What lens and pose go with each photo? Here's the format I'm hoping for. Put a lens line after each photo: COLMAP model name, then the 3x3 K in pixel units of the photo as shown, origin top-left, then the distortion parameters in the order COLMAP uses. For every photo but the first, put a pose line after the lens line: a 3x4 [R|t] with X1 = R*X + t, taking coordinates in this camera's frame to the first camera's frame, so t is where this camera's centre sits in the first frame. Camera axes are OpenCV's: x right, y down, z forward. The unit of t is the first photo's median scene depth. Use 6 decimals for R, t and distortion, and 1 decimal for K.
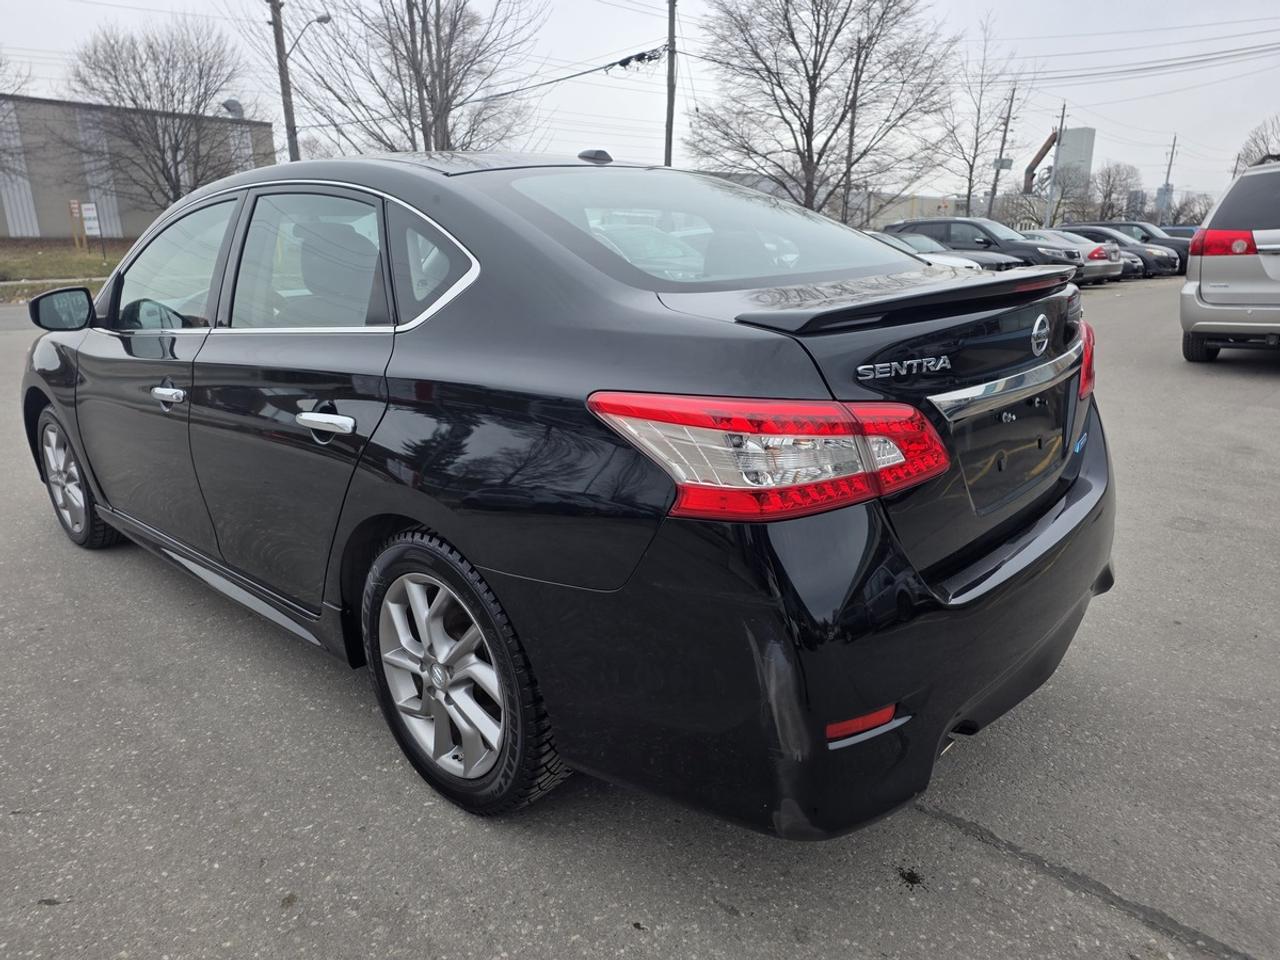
lens RADIAL K [[865.8, 0, 658.4], [0, 865.8, 477.3], [0, 0, 1]] dist [0.038786, -0.009315]
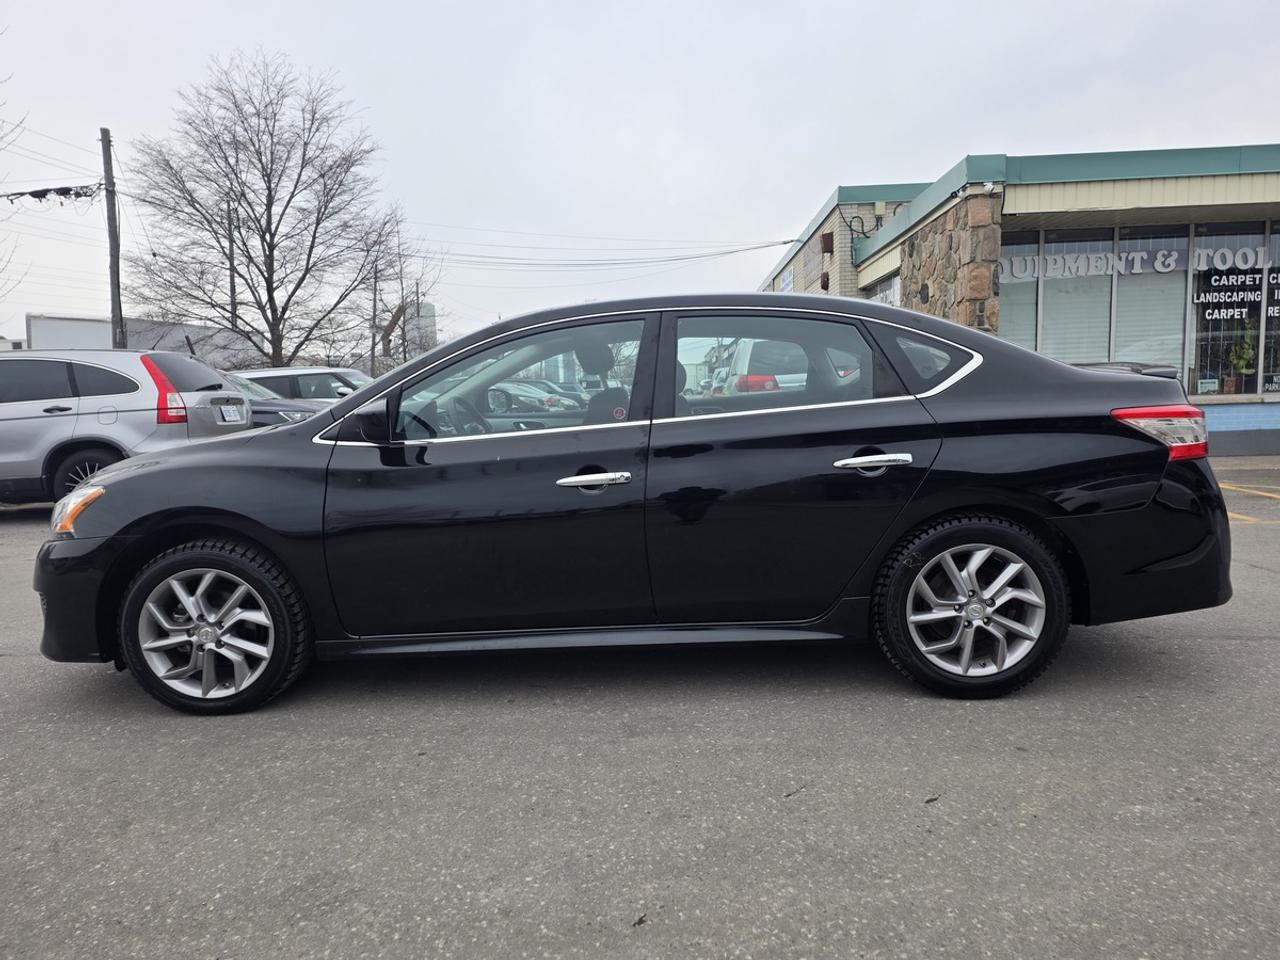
lens RADIAL K [[865.8, 0, 664.8], [0, 865.8, 460.3], [0, 0, 1]] dist [0.038786, -0.009315]
pose [[0.741281, -0.058321, 0.668657, -0.487291], [0.187436, 0.974572, -0.122791, 0.015222], [-0.644493, 0.216352, 0.733363, 0.043103]]
